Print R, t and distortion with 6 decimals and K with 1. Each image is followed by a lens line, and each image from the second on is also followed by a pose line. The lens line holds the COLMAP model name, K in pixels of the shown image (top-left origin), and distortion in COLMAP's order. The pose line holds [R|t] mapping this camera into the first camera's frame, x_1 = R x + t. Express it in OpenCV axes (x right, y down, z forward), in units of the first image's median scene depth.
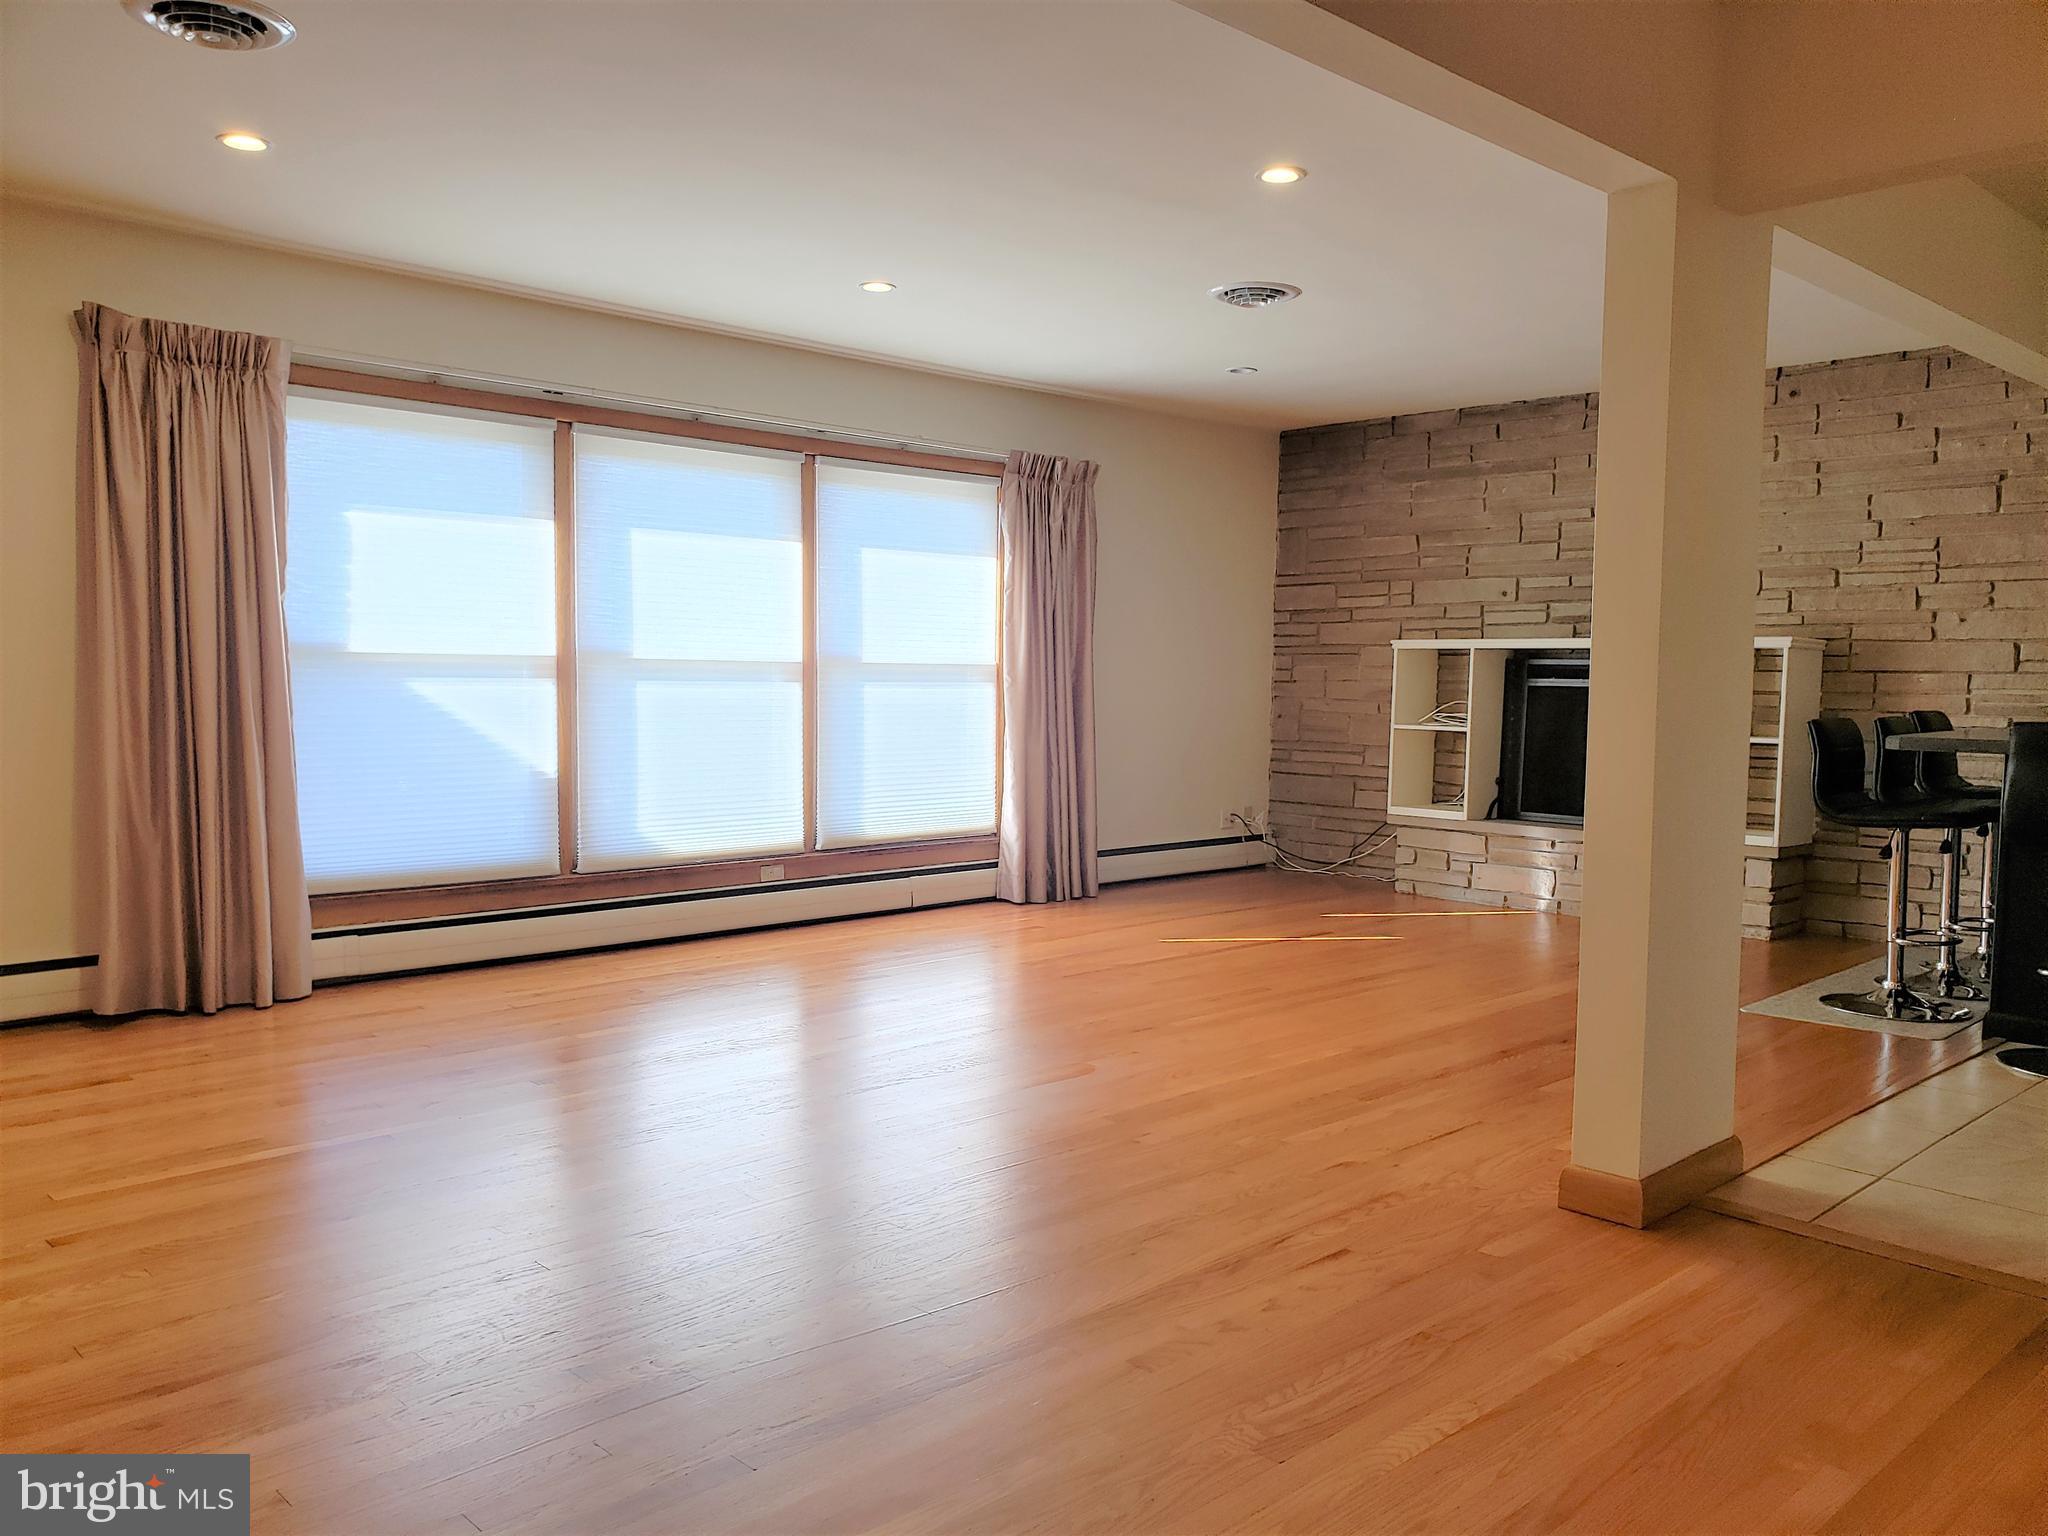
lens RADIAL K [[1580.9, 0, 1023.7], [0, 1580.9, 773.3], [0, 0, 1]] dist [0.098017, -0.124859]
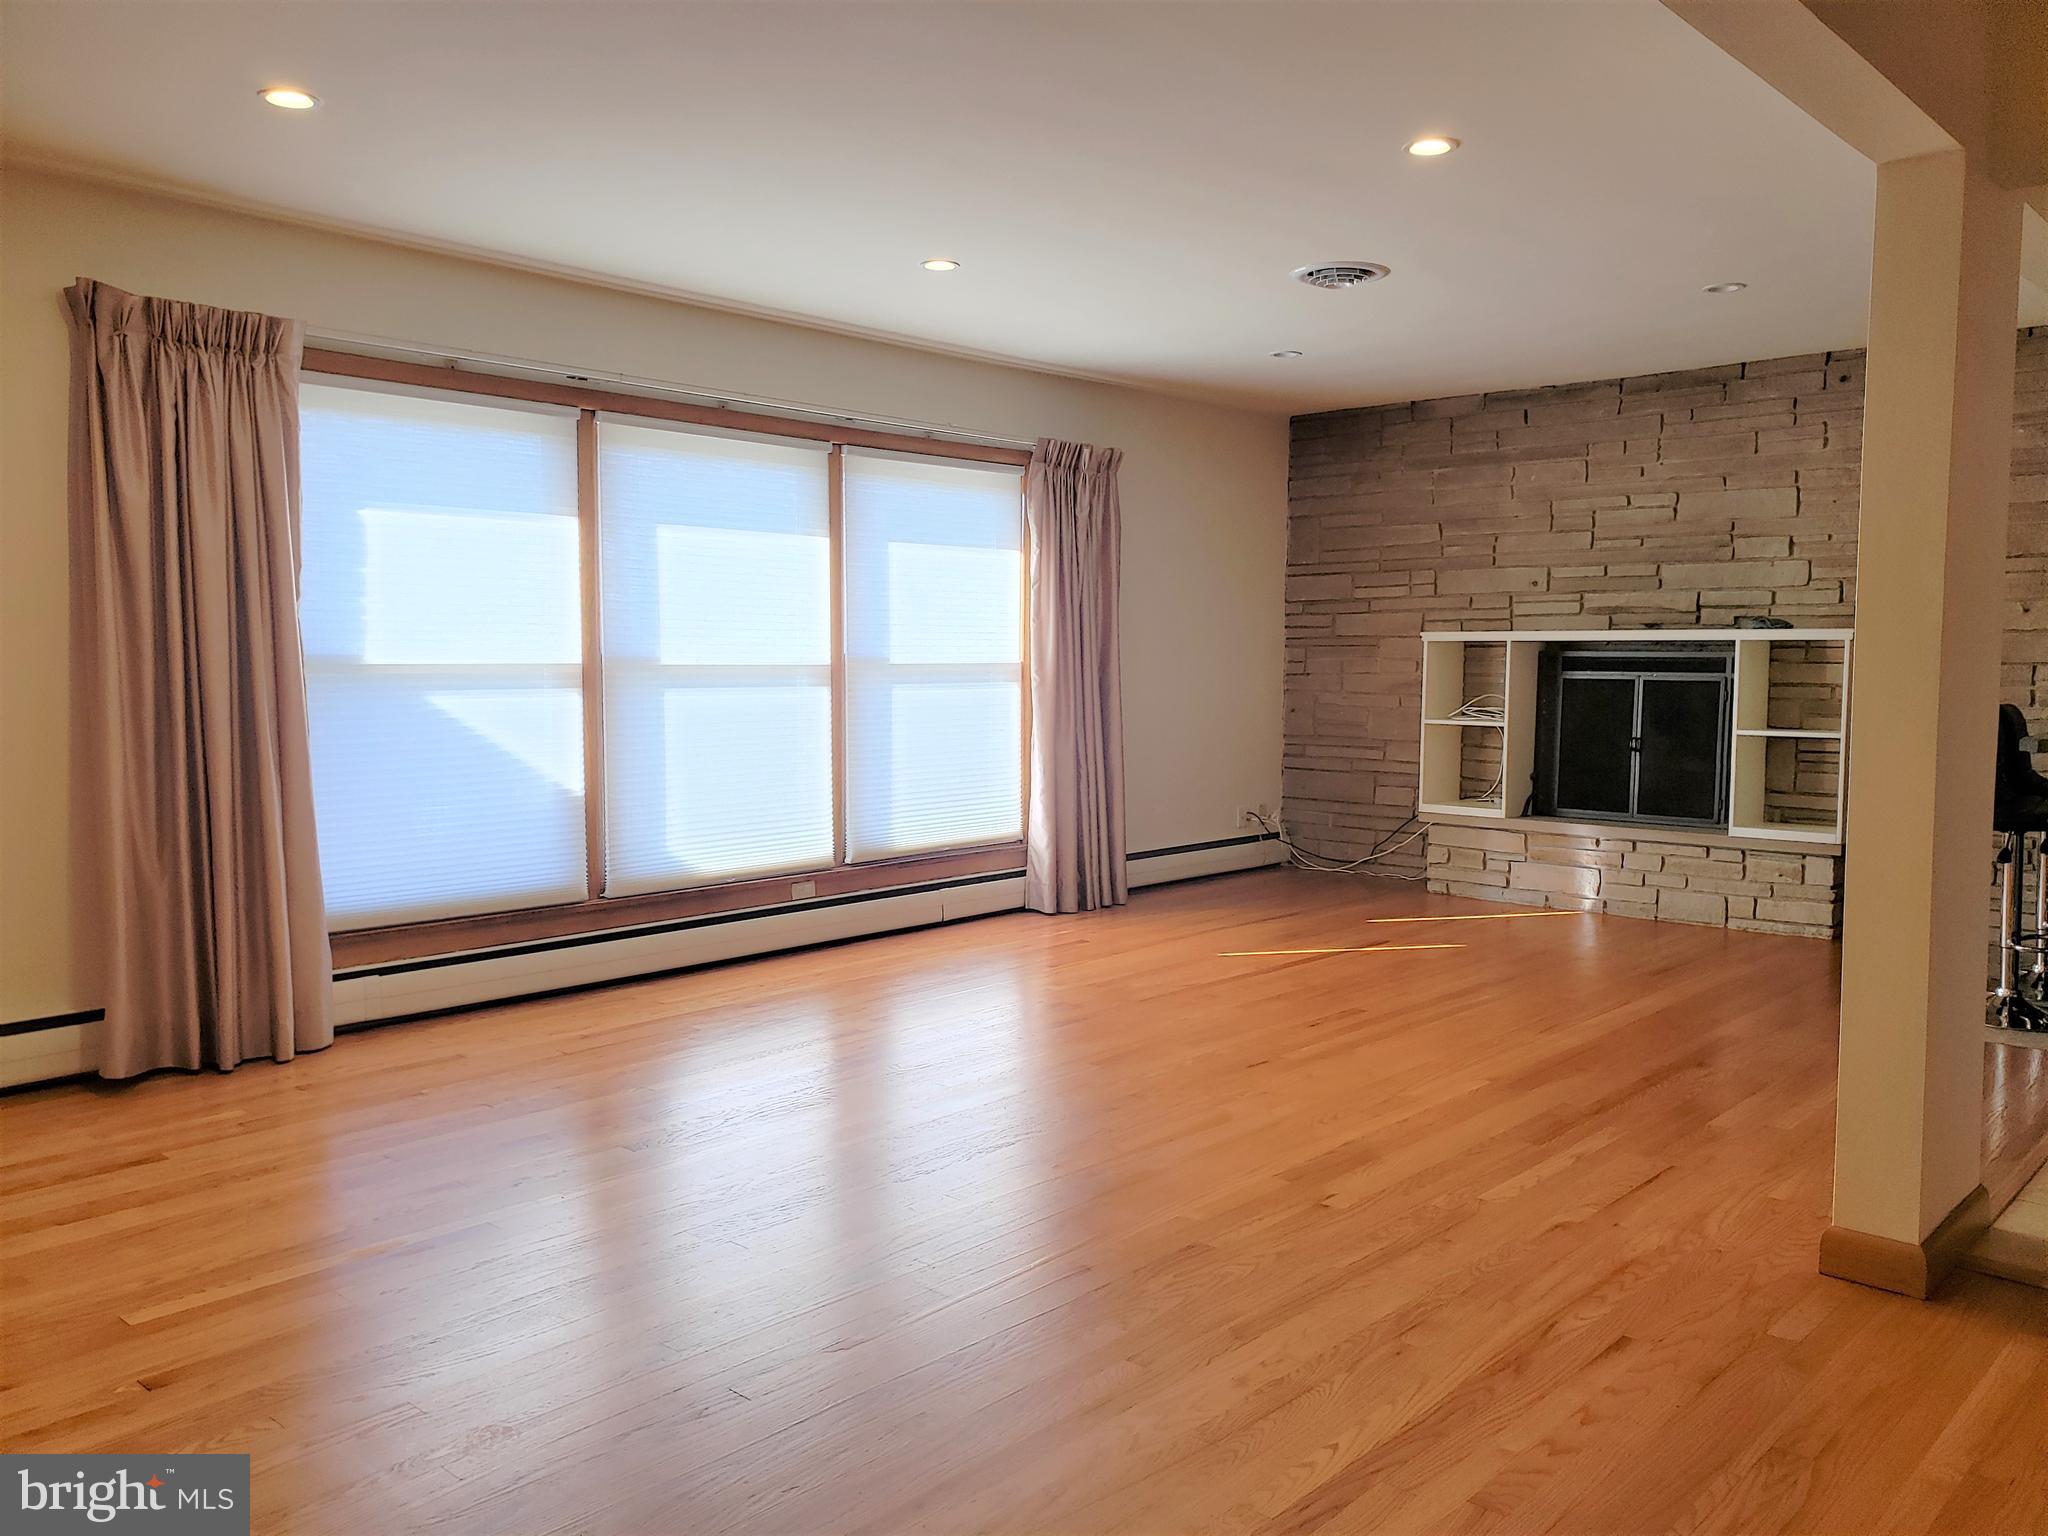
lens RADIAL K [[1587.0, 0, 1023.1], [0, 1587.0, 754.5], [0, 0, 1]] dist [0.088573, -0.098208]
pose [[0.997896, -0.014006, 0.063303, -0.086939], [0.013983, 0.999902, 0.000801, -0.016192], [-0.063308, 0.000086, 0.997994, 0.053762]]
